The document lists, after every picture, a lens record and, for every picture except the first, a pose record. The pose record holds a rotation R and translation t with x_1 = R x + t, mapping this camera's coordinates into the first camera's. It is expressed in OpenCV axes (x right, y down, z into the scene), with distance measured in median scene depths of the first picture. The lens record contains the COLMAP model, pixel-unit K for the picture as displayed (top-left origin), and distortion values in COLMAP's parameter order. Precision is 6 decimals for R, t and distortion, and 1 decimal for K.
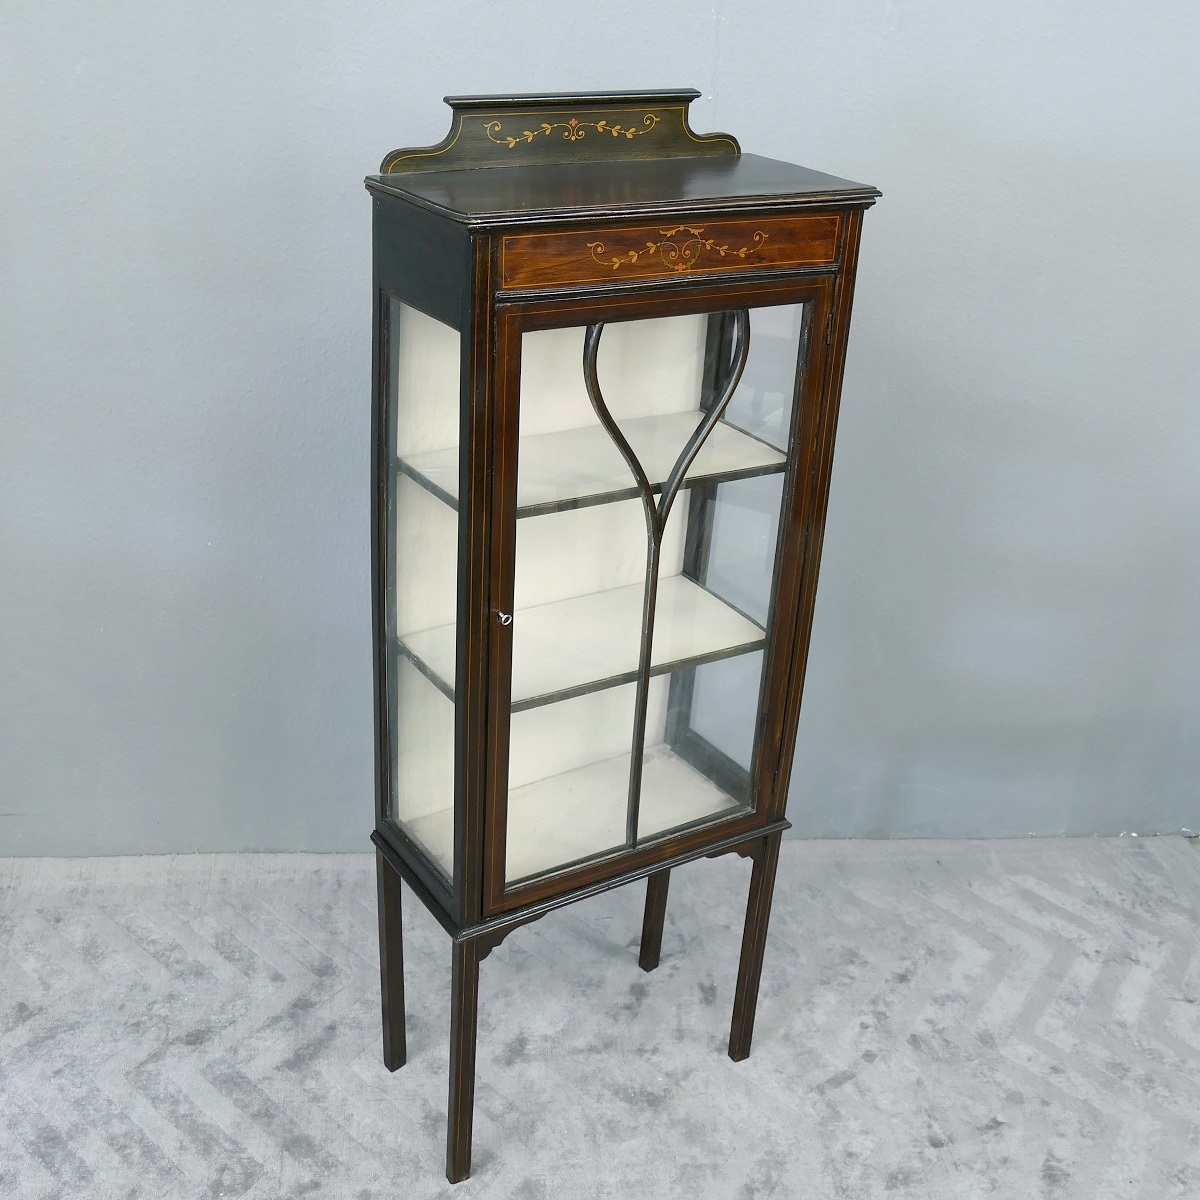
lens RADIAL K [[1564.5, 0, 612.0], [0, 1564.5, 598.4], [0, 0, 1]] dist [0.033701, 0.000000]
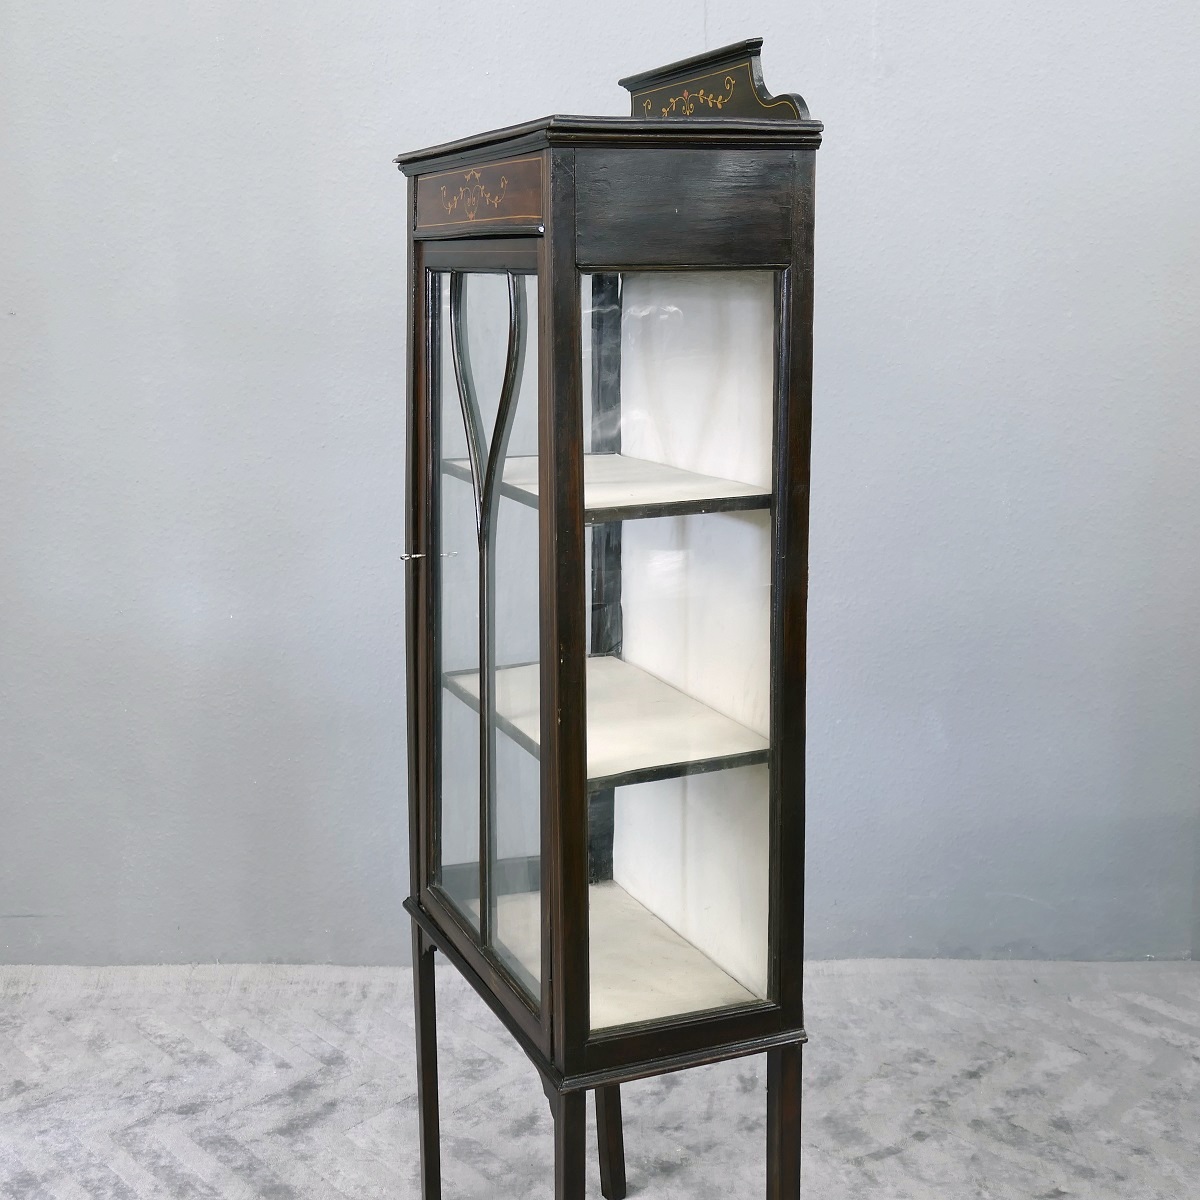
lens RADIAL K [[1850.0, 0, 593.3], [0, 1850.0, 576.3], [0, 0, 1]] dist [0.045746, 0.000000]
pose [[0.989319, -0.045446, -0.138505, 0.149094], [0.010486, 0.969885, -0.243339, 0.252619], [0.145392, 0.239288, 0.960001, -0.115115]]
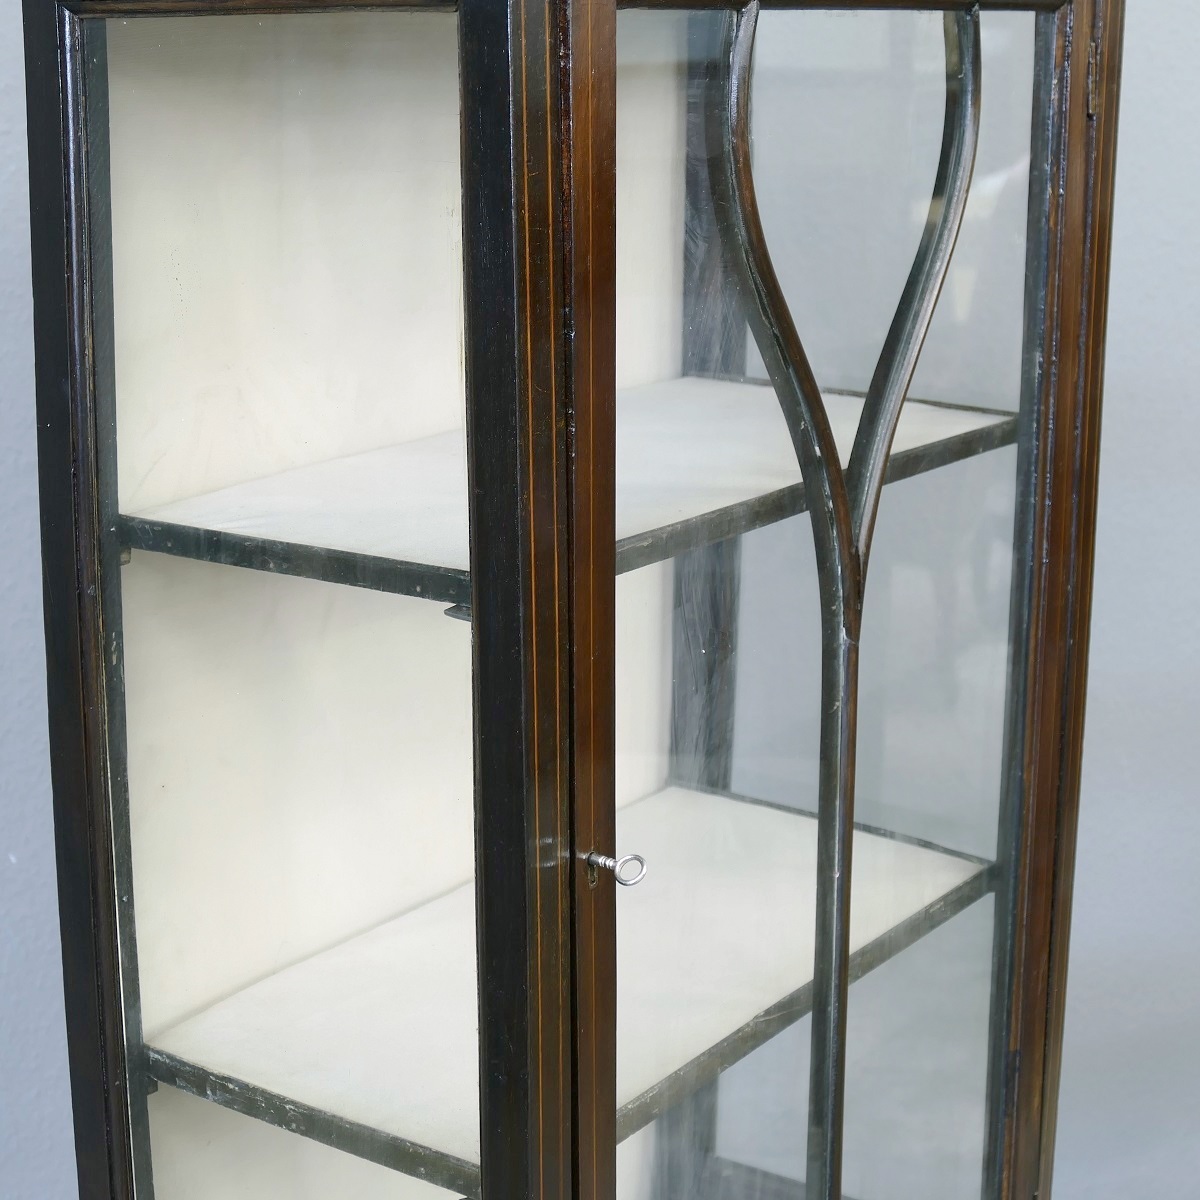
lens RADIAL K [[2462.9, 0, 597.6], [0, 2462.9, 599.8], [0, 0, 1]] dist [-0.177098, 0.000000]
pose [[0.923697, -0.147132, 0.353745, -0.196362], [0.203746, 0.970576, -0.128333, 0.017293], [-0.324454, 0.190615, 0.926496, 0.391333]]
